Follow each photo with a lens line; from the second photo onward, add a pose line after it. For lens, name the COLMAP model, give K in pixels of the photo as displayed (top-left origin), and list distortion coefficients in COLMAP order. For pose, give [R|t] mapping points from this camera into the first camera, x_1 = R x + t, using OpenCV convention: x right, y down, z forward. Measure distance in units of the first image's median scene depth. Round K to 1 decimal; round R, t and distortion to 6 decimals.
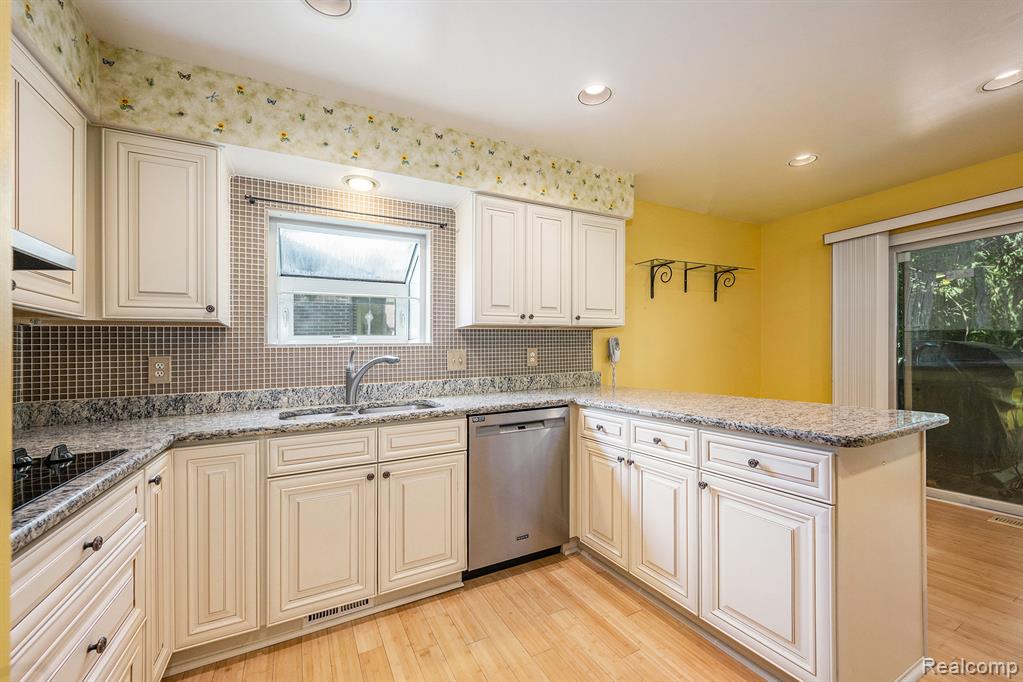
lens RADIAL K [[407.7, 0, 514.8], [0, 407.7, 349.1], [0, 0, 1]] dist [-0.000969, -0.000188]
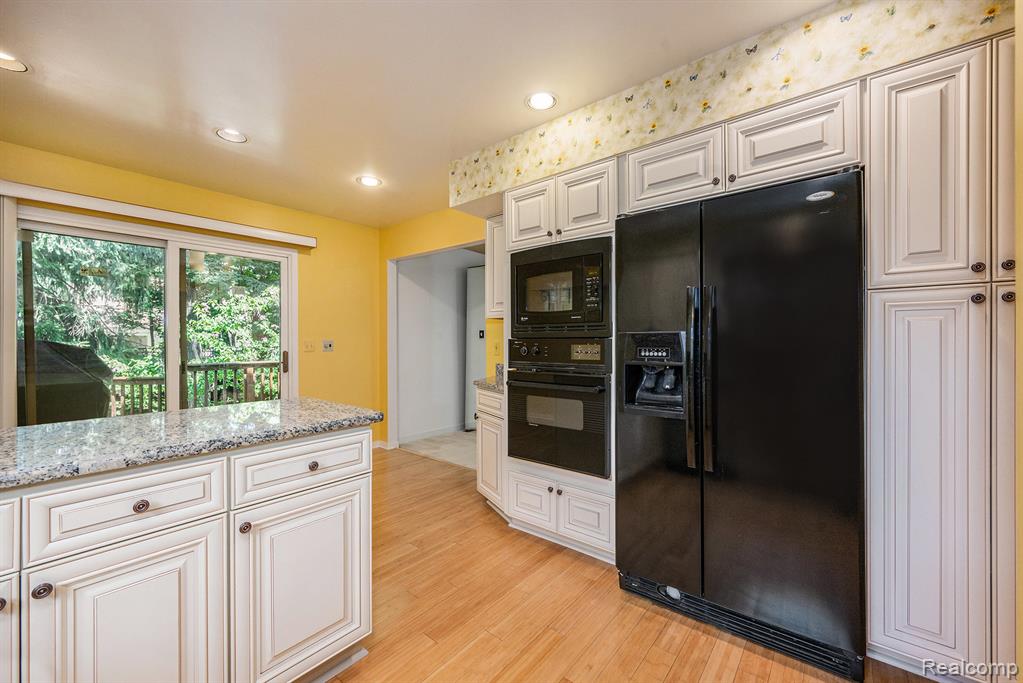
lens RADIAL K [[407.7, 0, 516.3], [0, 407.7, 346.9], [0, 0, 1]] dist [-0.000969, -0.000188]
pose [[-0.380602, 0.002852, 0.924734, -0.452631], [-0.002319, 0.999989, -0.004038, 0.010347], [-0.924736, -0.003681, -0.380591, 0.925541]]
